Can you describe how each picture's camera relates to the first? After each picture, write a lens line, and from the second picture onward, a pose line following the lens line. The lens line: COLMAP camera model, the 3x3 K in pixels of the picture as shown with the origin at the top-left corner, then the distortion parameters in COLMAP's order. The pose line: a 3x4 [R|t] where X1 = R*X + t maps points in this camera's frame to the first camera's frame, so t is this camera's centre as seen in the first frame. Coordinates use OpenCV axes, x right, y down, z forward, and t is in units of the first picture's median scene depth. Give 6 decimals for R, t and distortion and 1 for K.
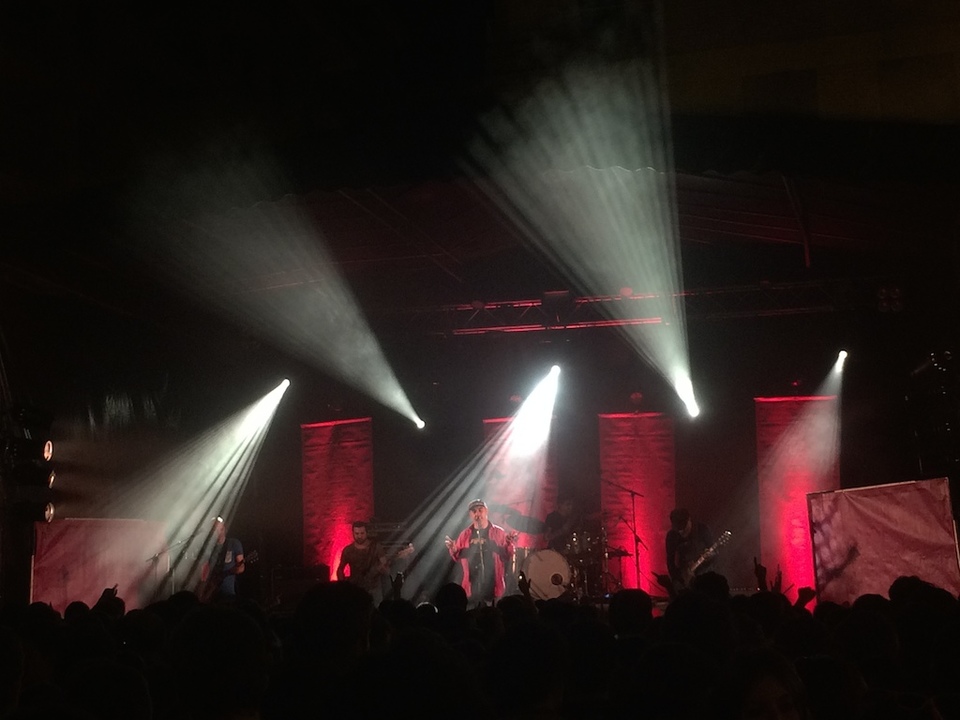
lens RADIAL K [[1657.4, 0, 485.5], [0, 1657.4, 363.3], [0, 0, 1]] dist [0.047749, 0.000000]
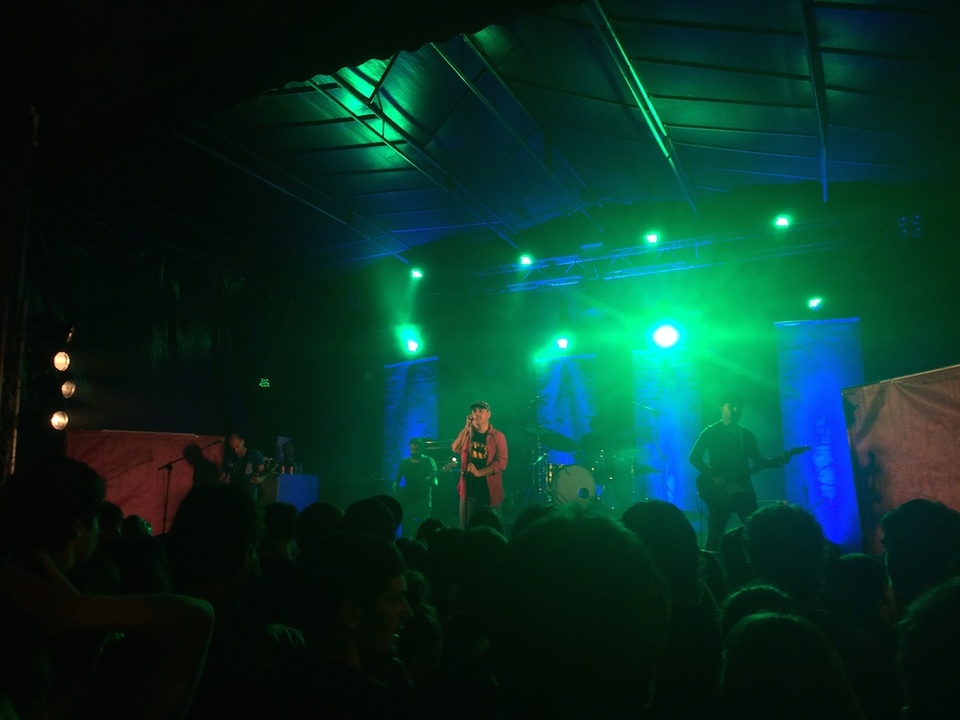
lens RADIAL K [[827.5, 0, 472.4], [0, 827.5, 364.6], [0, 0, 1]] dist [0.056208, -0.030778]
pose [[0.981600, -0.021276, -0.189761, 0.075095], [0.014683, 0.999241, -0.036085, 0.065348], [0.190384, 0.032635, 0.981167, 0.452864]]
